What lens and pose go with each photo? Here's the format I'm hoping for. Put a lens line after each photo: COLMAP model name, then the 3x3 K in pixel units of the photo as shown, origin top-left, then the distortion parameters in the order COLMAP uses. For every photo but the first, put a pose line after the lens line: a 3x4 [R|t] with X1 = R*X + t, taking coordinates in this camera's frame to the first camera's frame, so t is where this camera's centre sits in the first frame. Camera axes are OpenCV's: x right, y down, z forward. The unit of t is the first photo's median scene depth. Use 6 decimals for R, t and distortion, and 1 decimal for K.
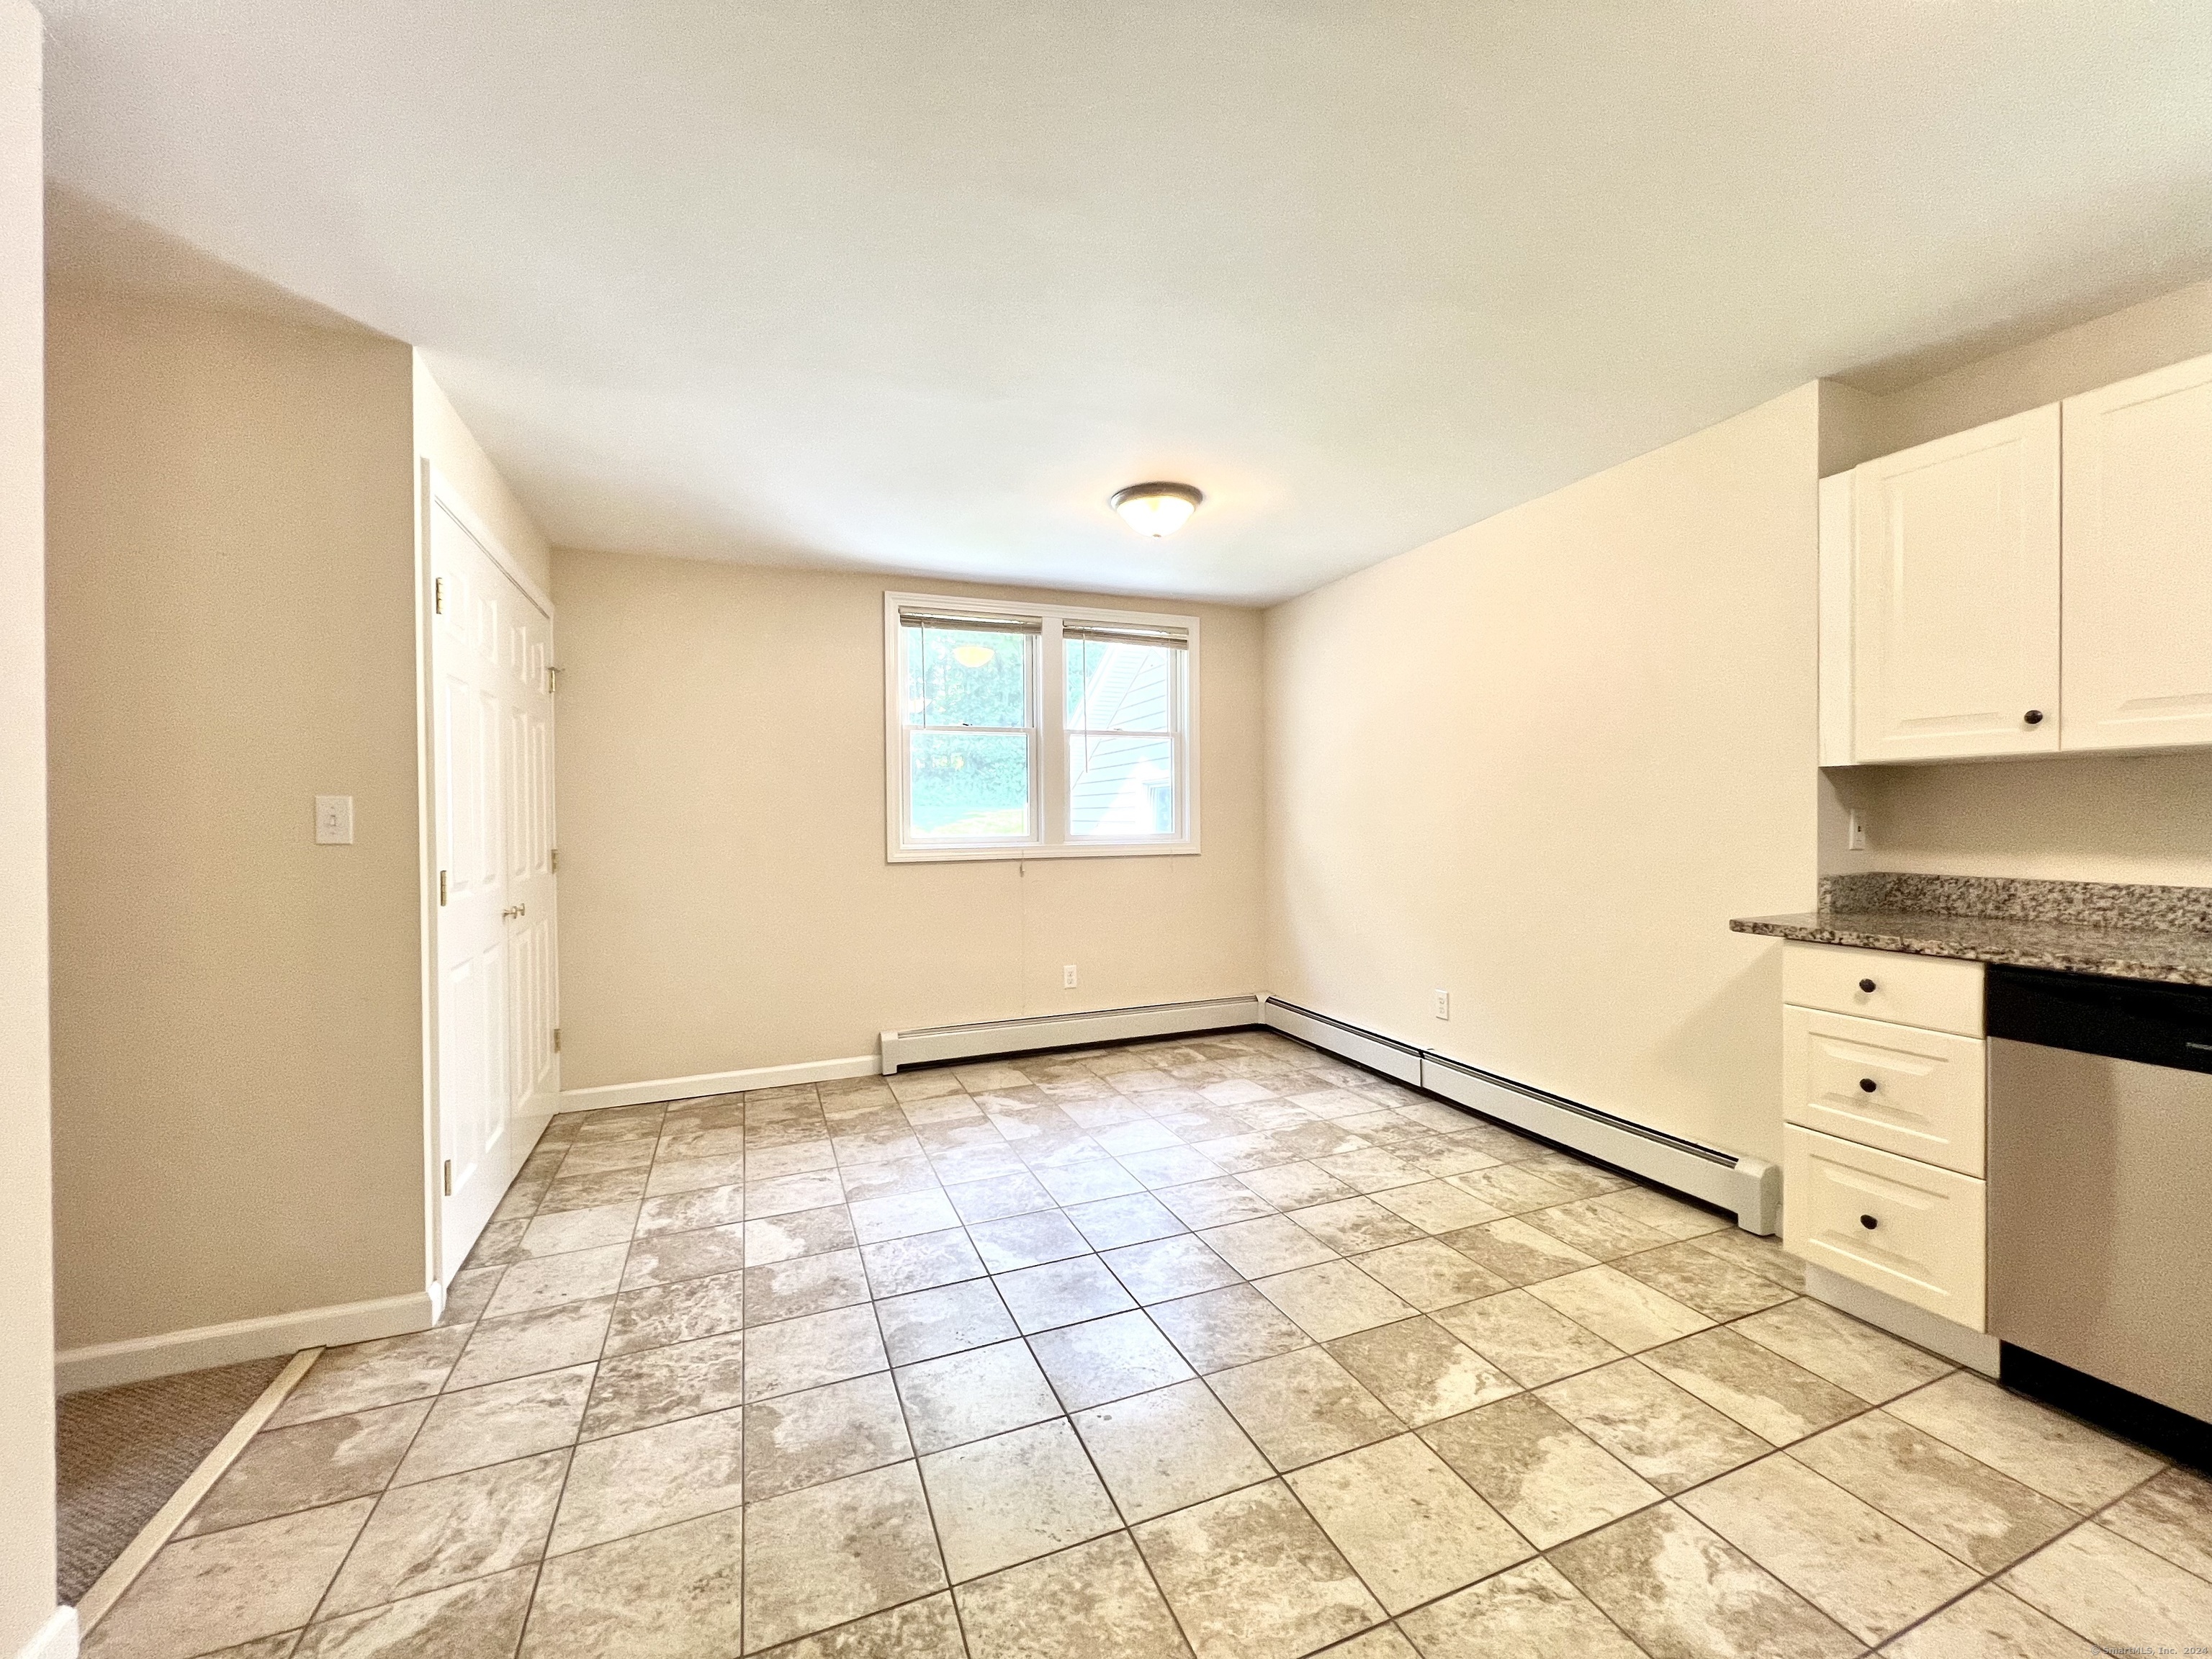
lens RADIAL K [[885.4, 0, 1100.8], [0, 885.4, 827.3], [0, 0, 1]] dist [-0.000018, -0.000002]
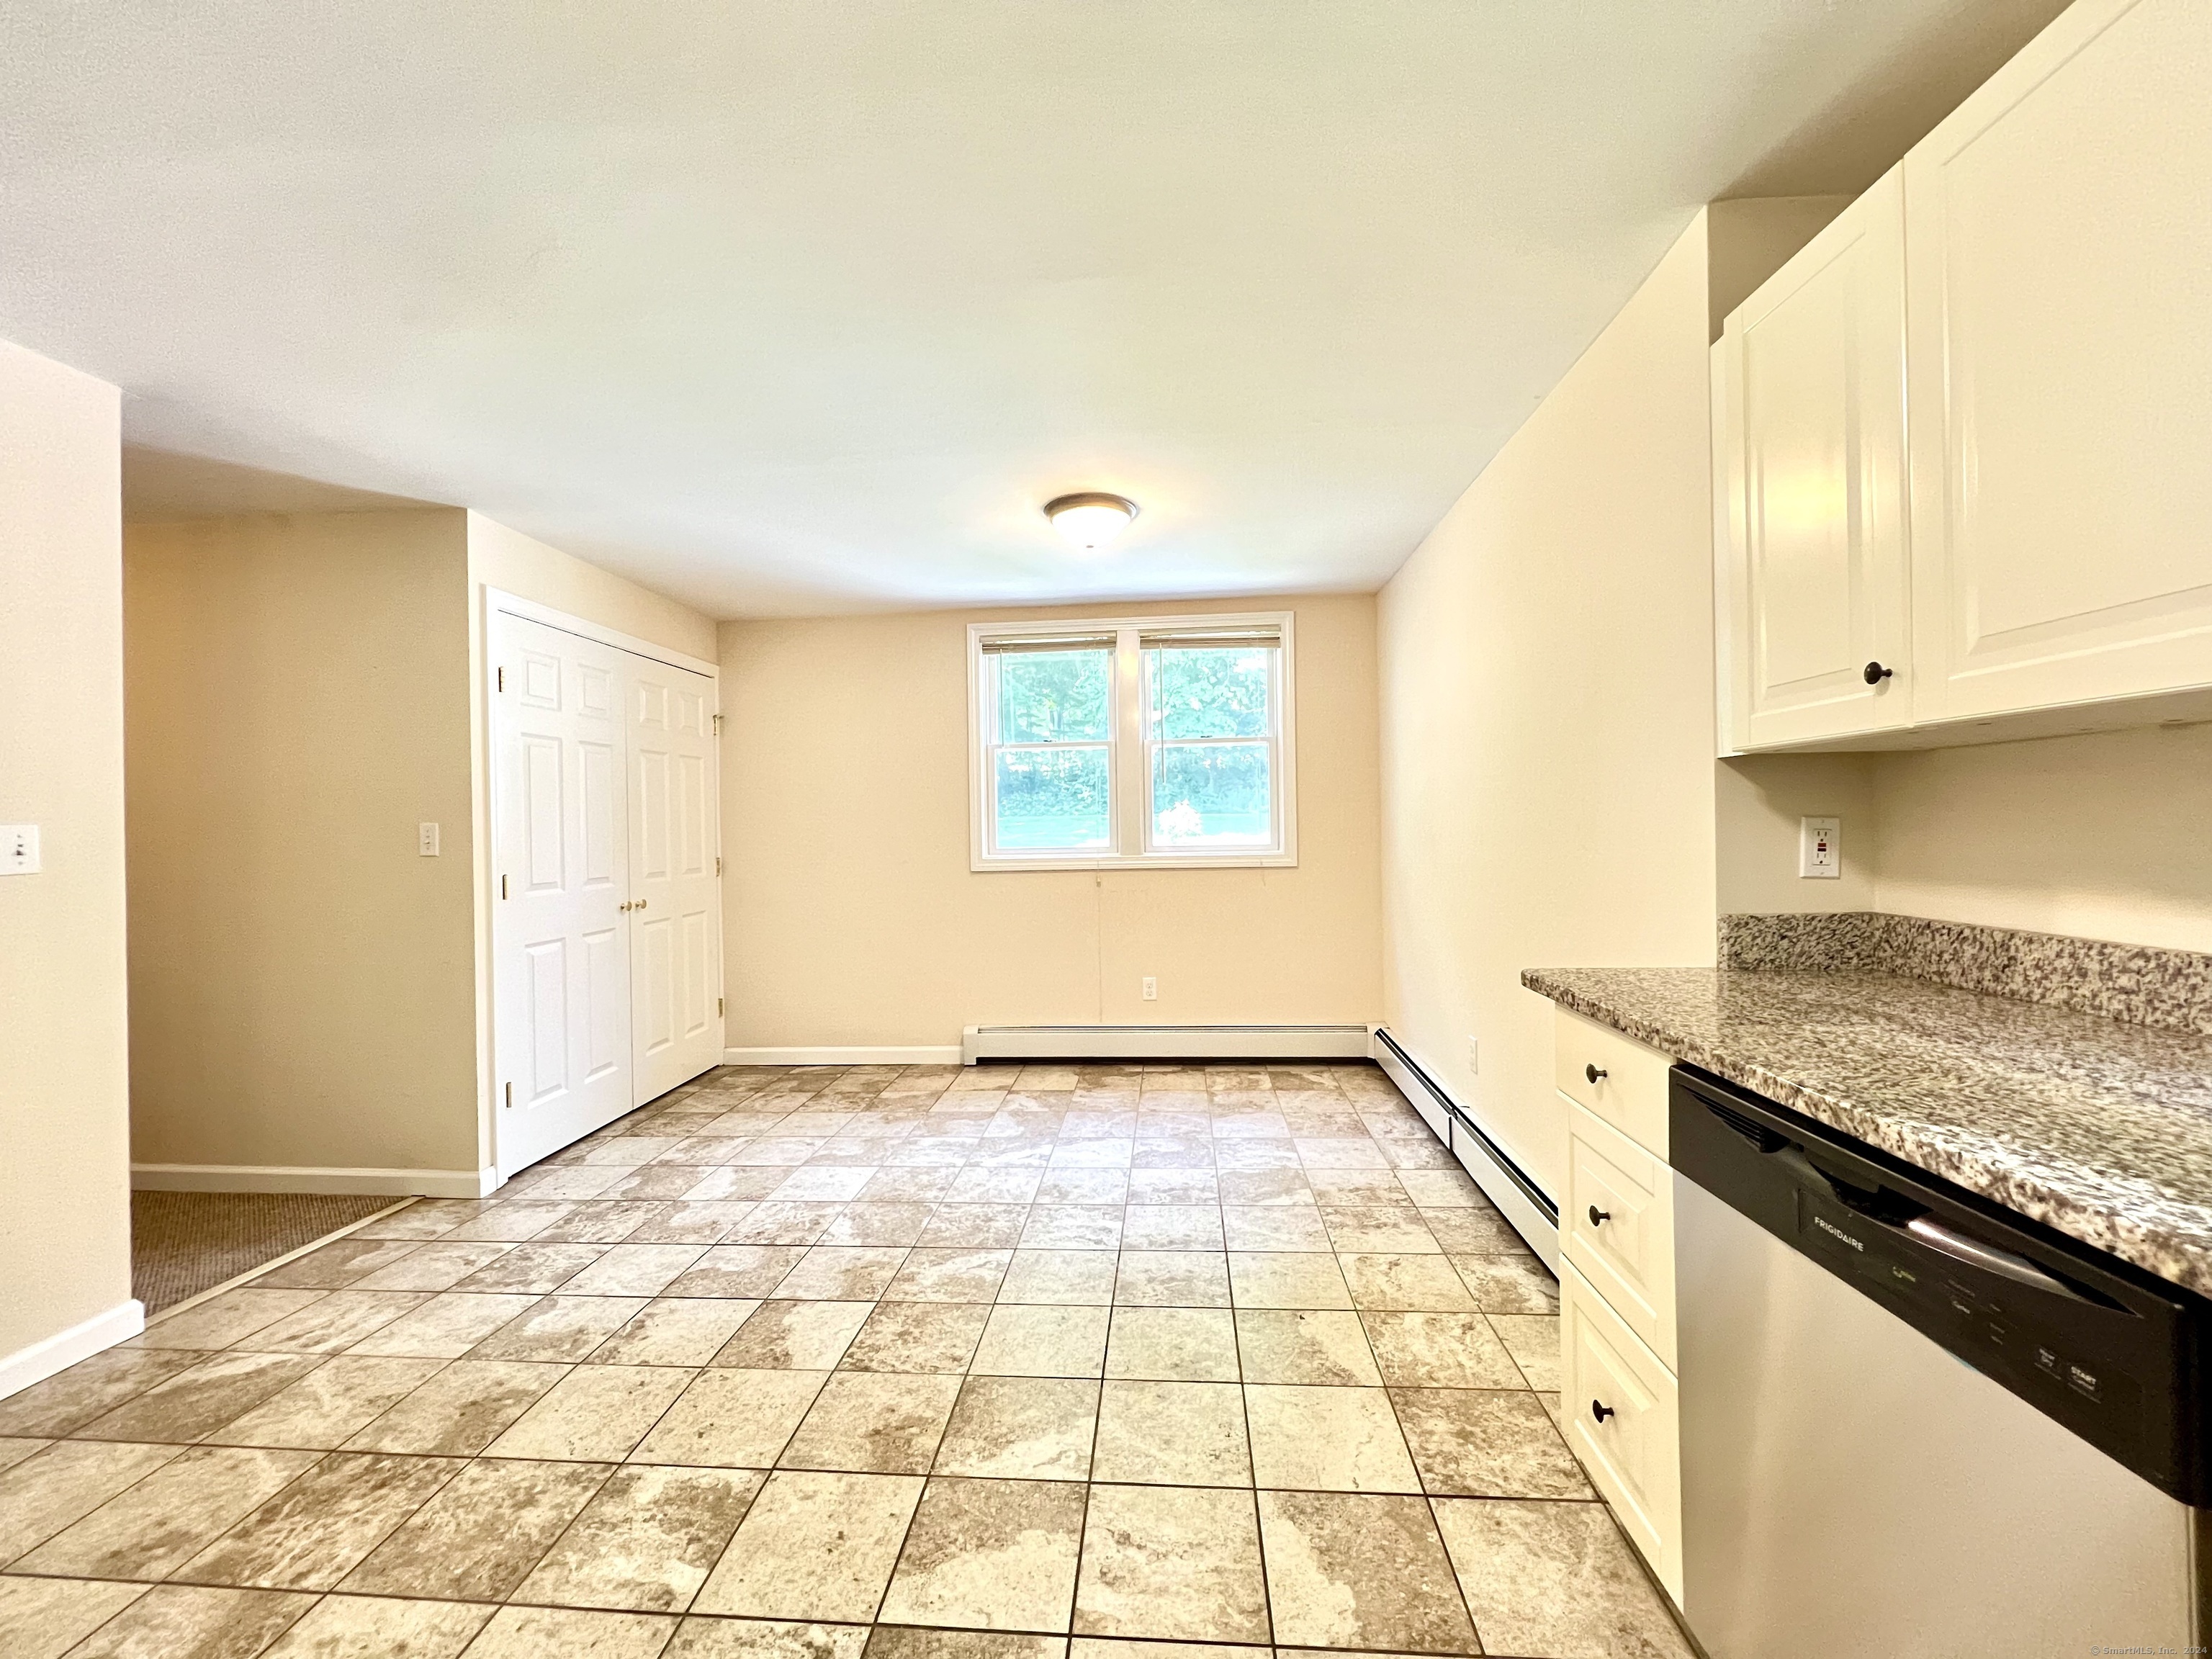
lens RADIAL K [[887.8, 0, 1100.0], [0, 887.8, 828.4], [0, 0, 1]] dist [-0.001190, 0.000115]
pose [[0.892562, -0.006985, -0.450871, 0.697140], [0.005121, 0.999973, -0.005355, -0.011831], [0.450896, 0.002470, 0.892573, 0.161615]]
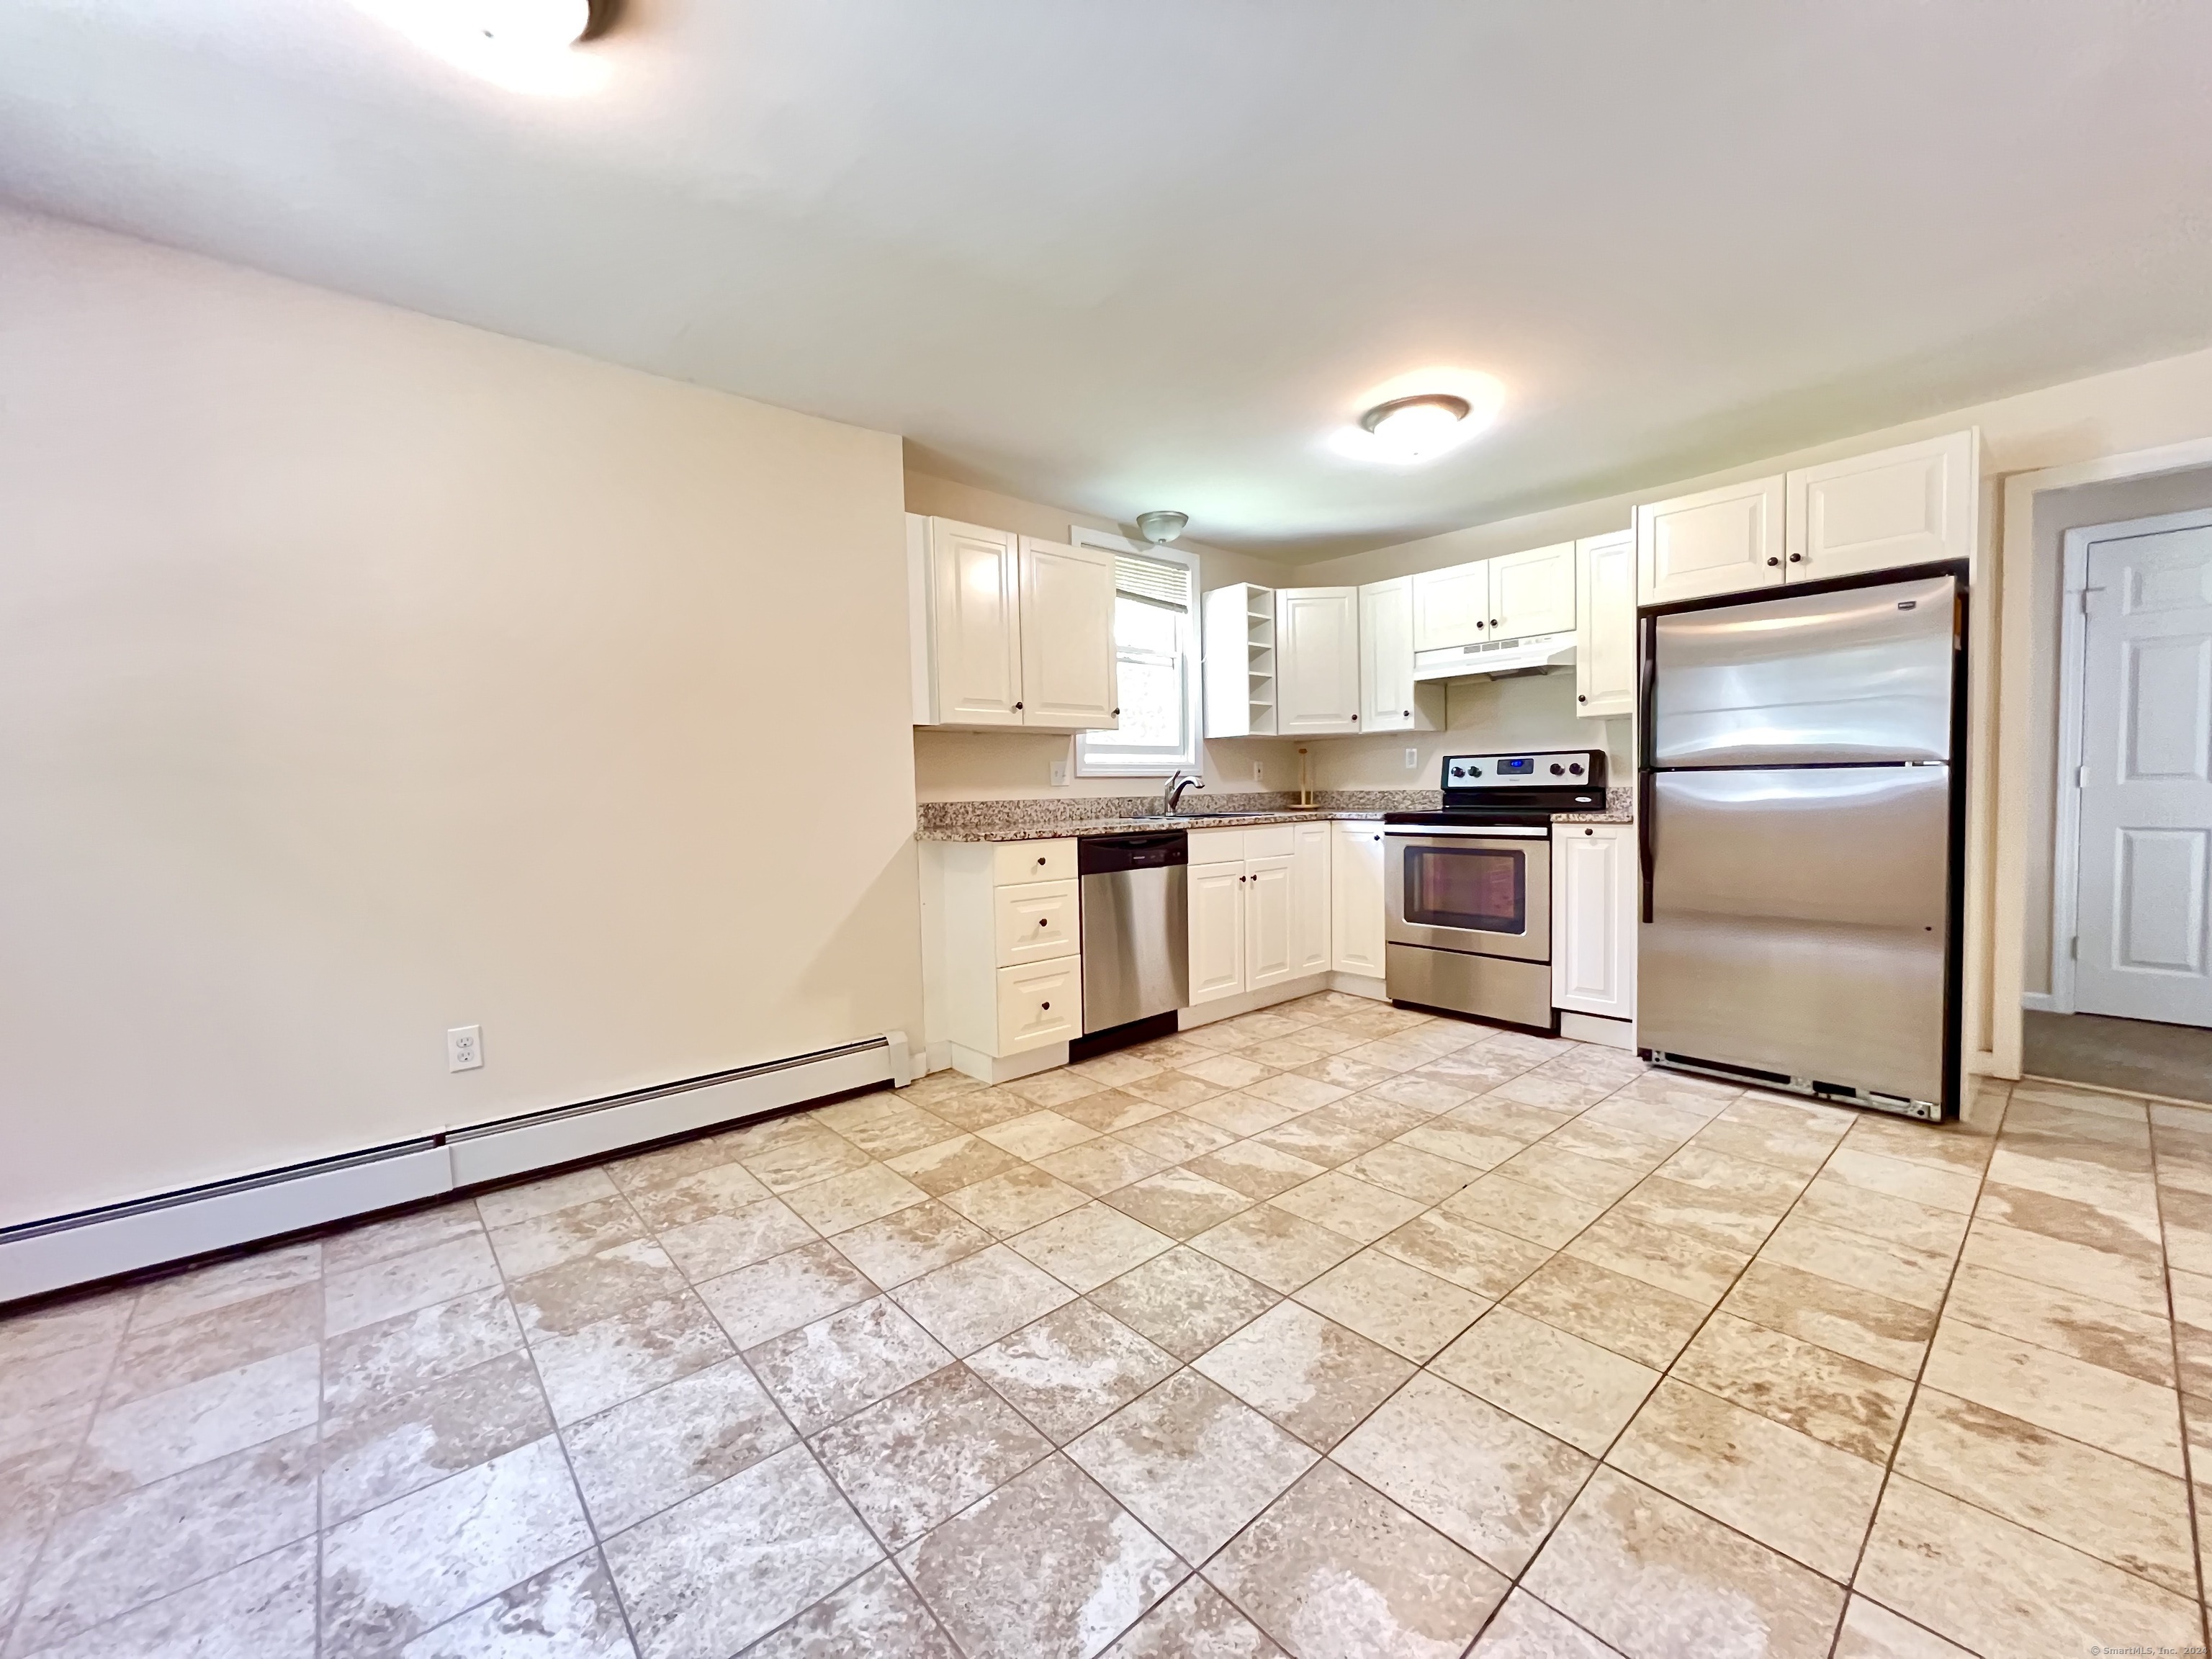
lens RADIAL K [[885.4, 0, 1100.8], [0, 885.4, 827.3], [0, 0, 1]] dist [-0.000018, -0.000002]
pose [[-0.329681, -0.026658, 0.943716, -0.580580], [0.036244, 0.998507, 0.040867, 0.045363], [-0.943396, 0.047677, -0.328223, 1.189525]]
